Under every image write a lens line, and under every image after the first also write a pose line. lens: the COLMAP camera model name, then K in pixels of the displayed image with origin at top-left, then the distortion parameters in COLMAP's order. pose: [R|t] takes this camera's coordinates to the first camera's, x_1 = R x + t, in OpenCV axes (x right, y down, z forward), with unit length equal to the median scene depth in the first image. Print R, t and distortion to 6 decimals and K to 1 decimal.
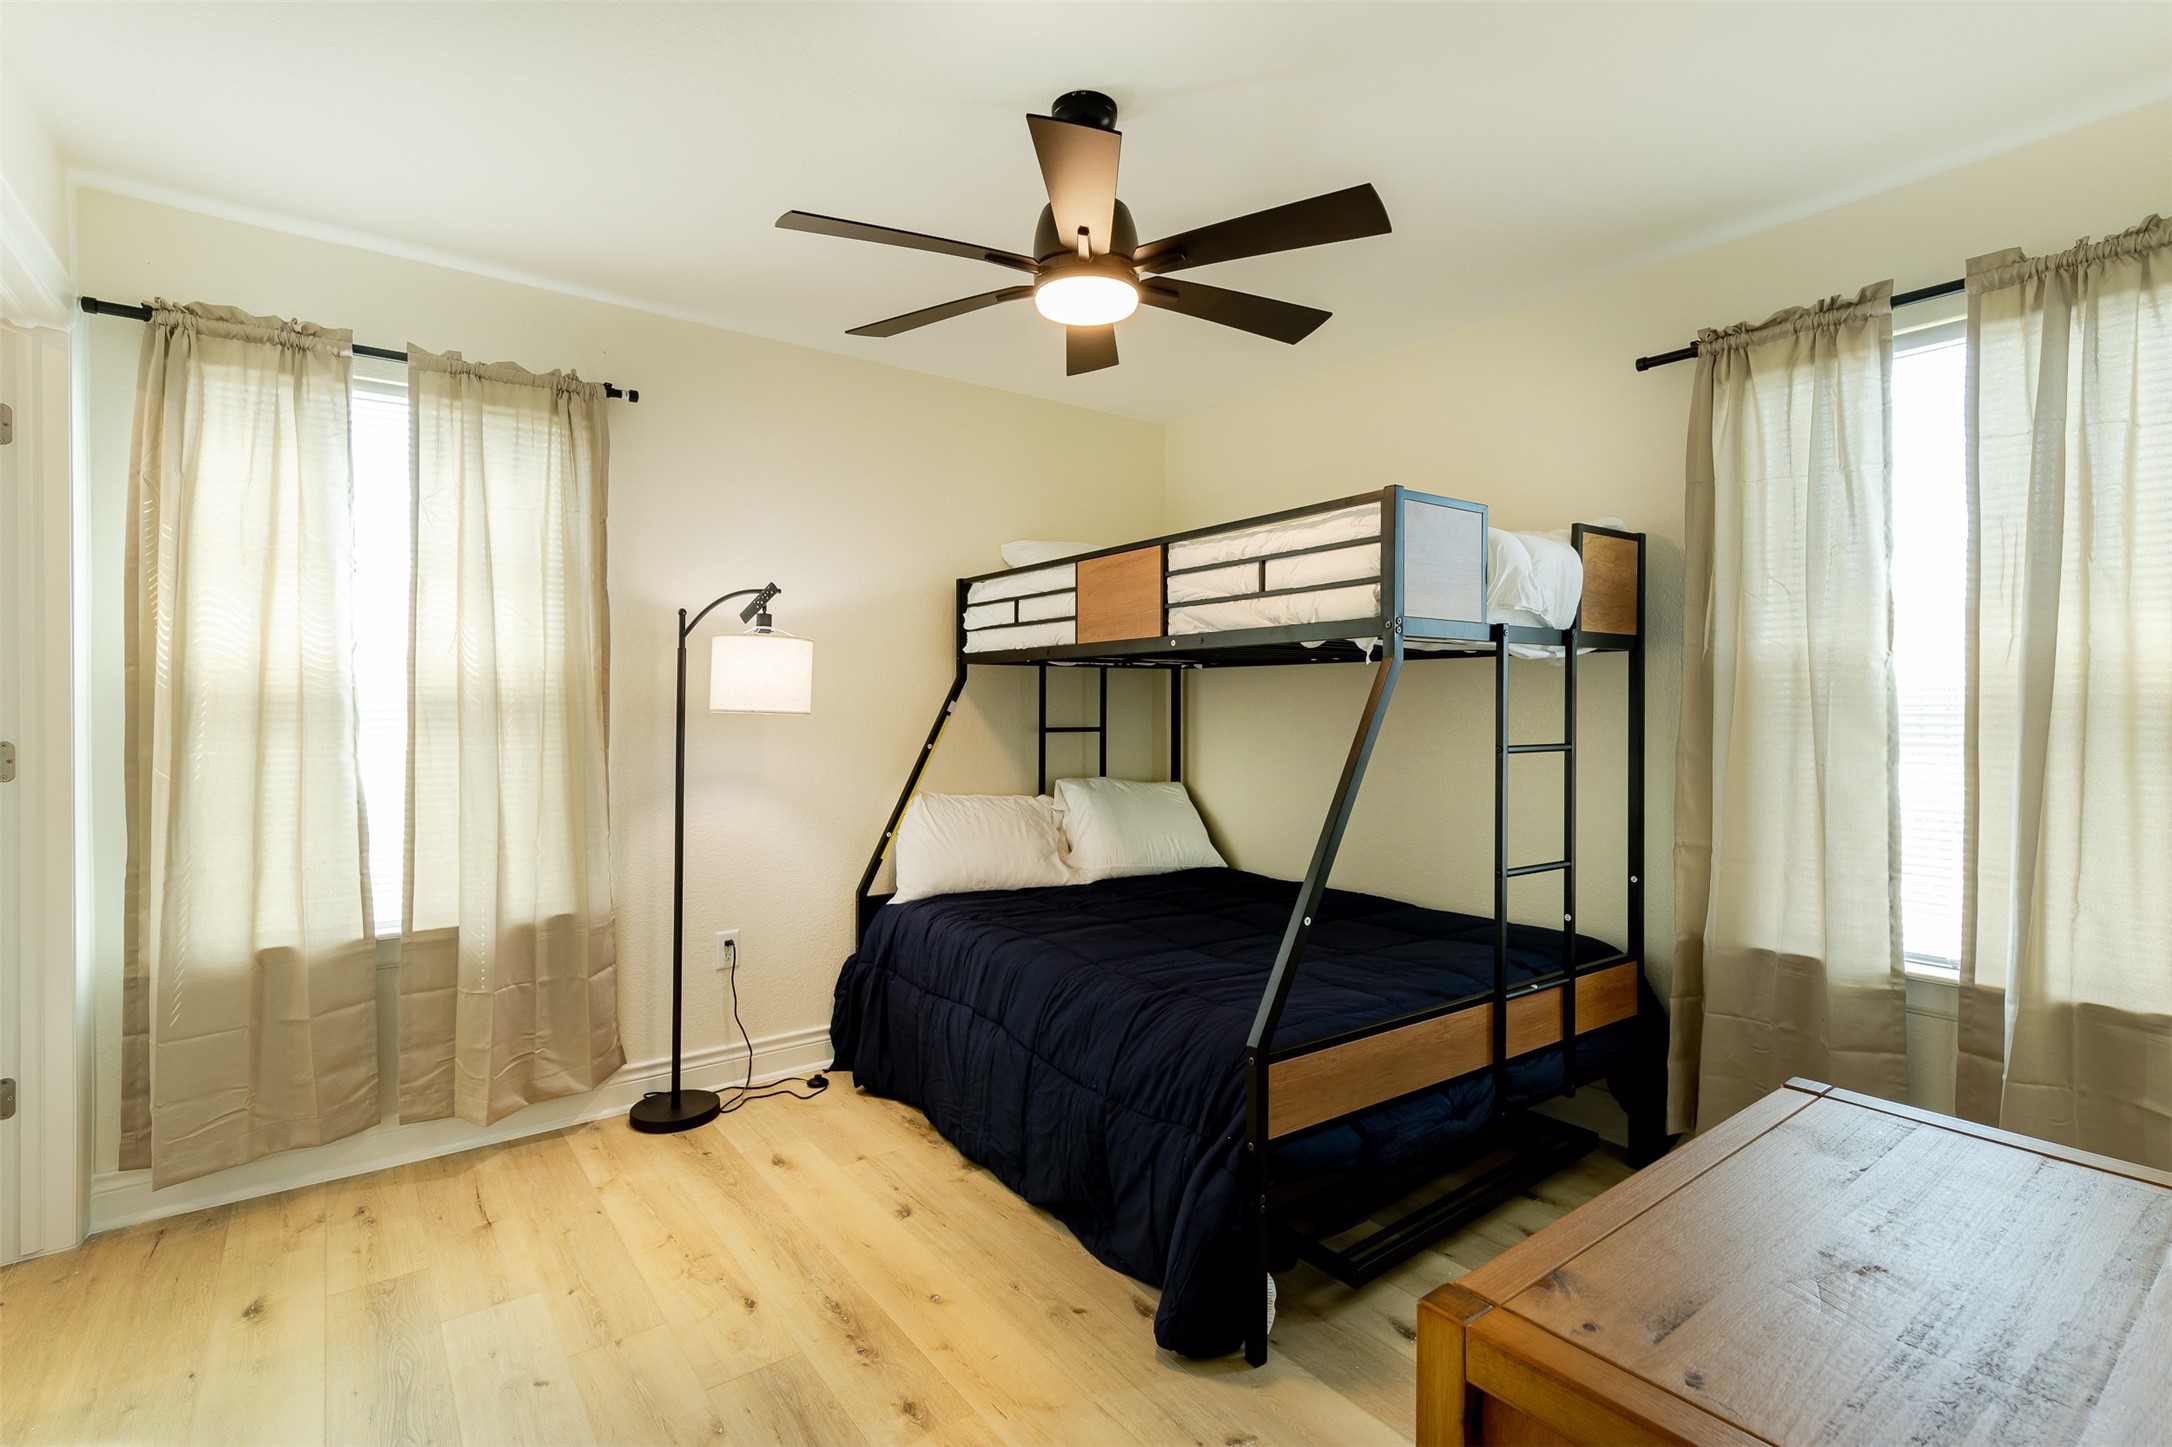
lens RADIAL K [[1004.6, 0, 1080.2], [0, 1004.6, 712.2], [0, 0, 1]] dist [0.001843, 0.000093]
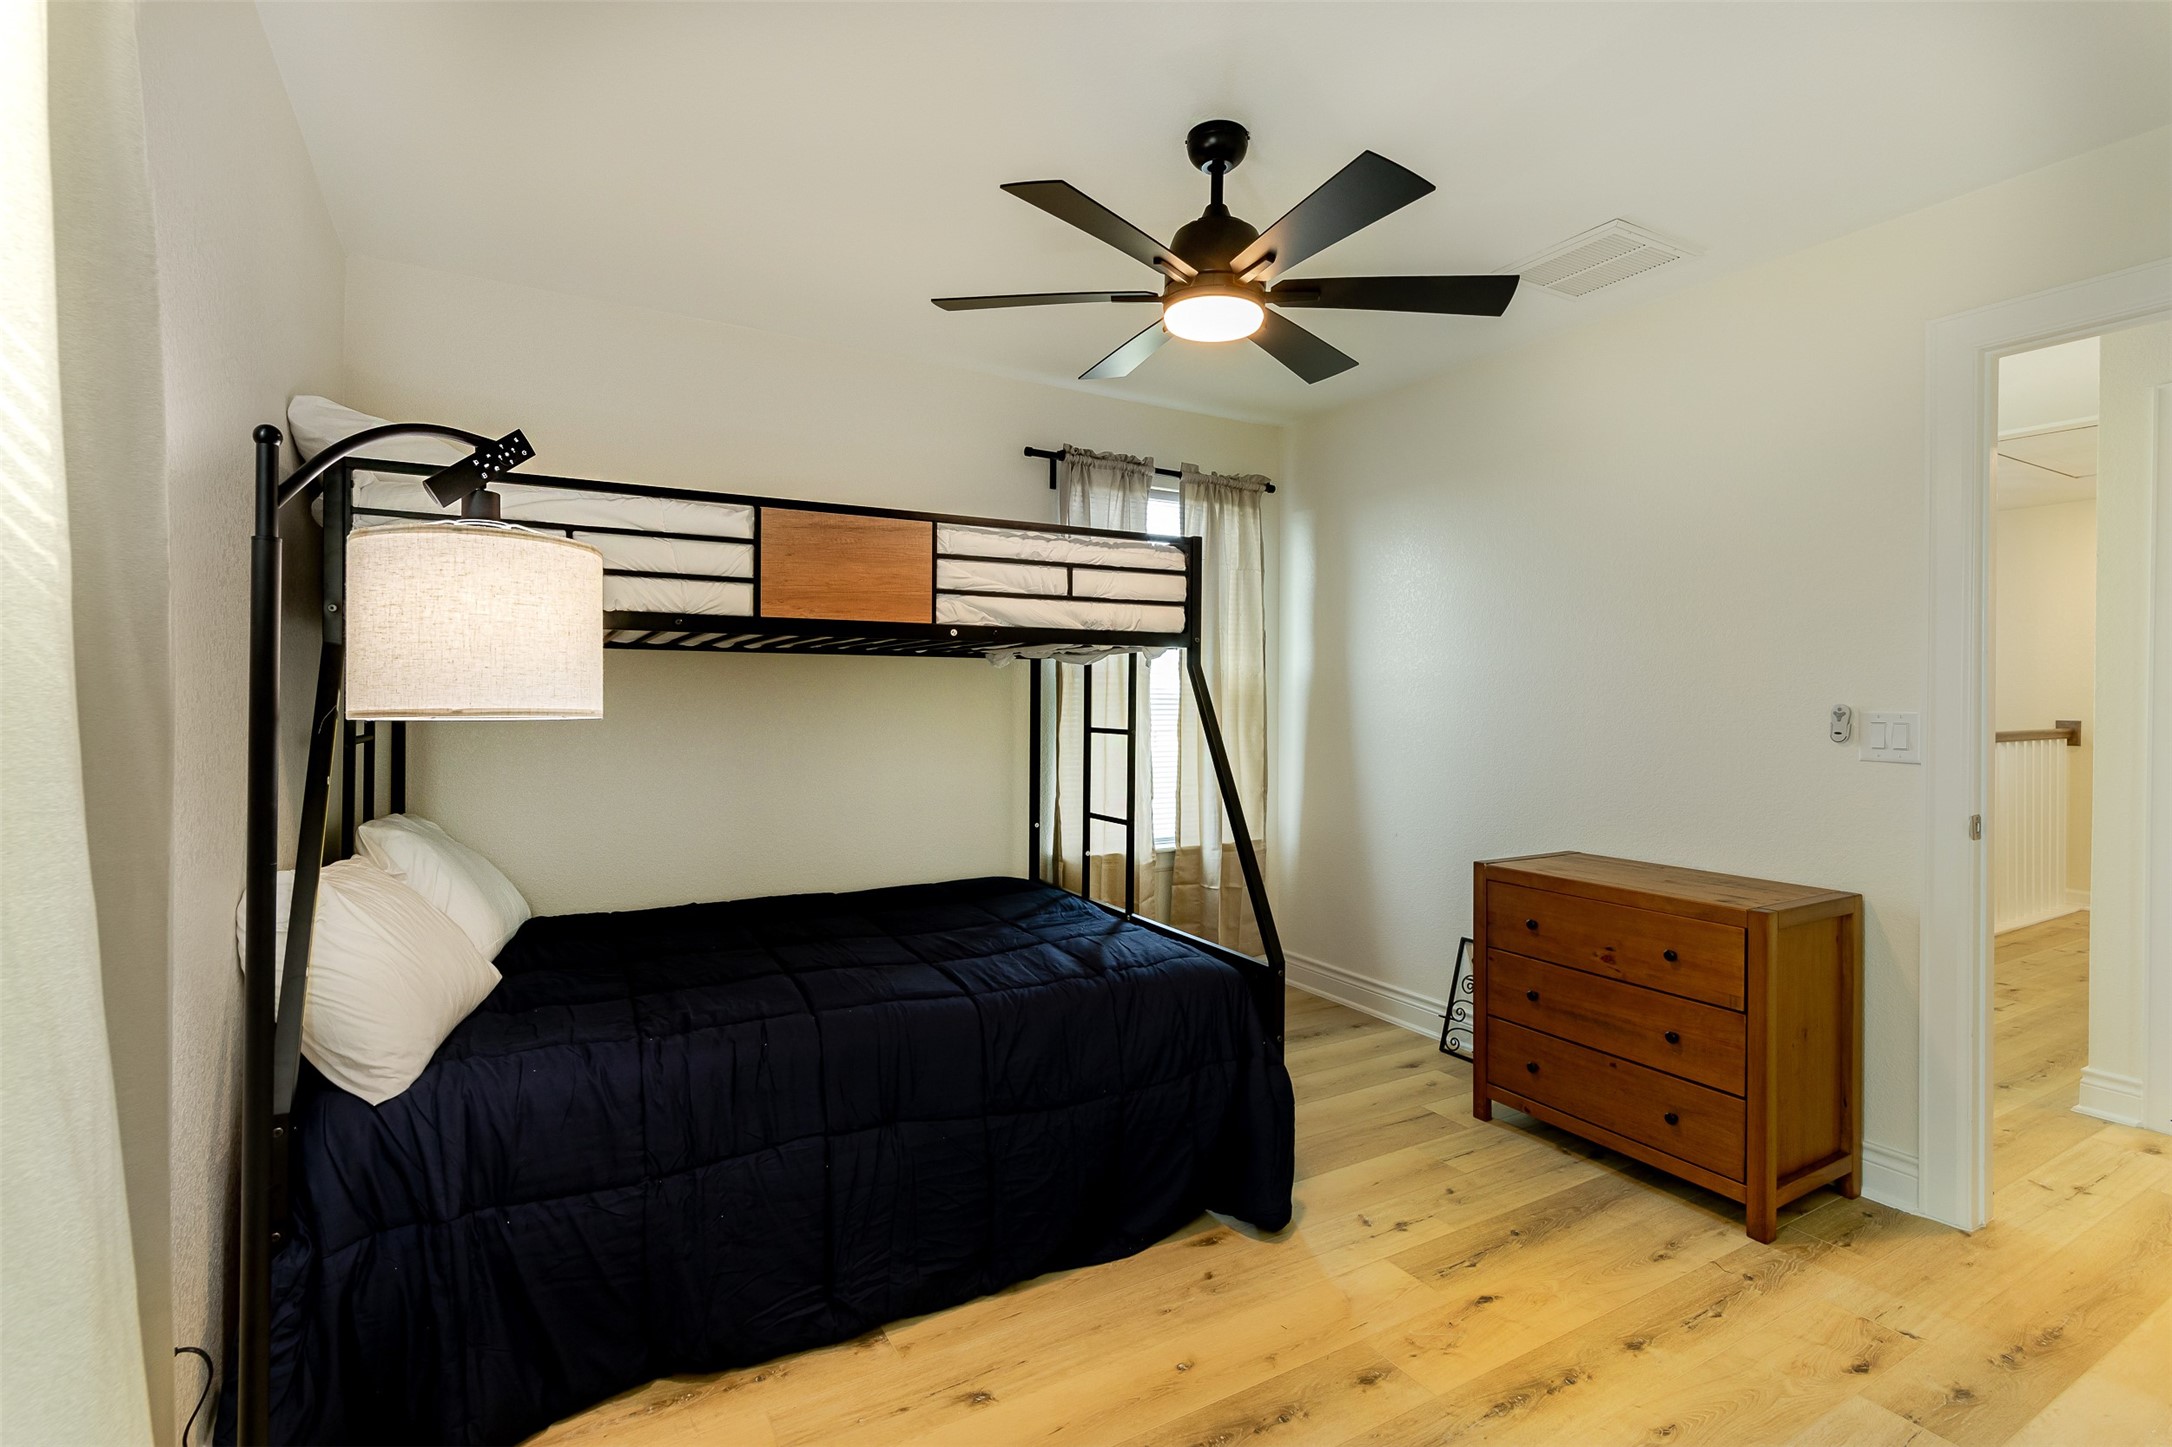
lens RADIAL K [[1004.6, 0, 1078.4], [0, 1004.6, 711.8], [0, 0, 1]] dist [0.001843, 0.000093]
pose [[0.124677, -0.014939, 0.992085, -0.881827], [0.001492, 0.999888, 0.014869, -0.010560], [-0.992196, -0.000374, 0.124686, 0.837804]]
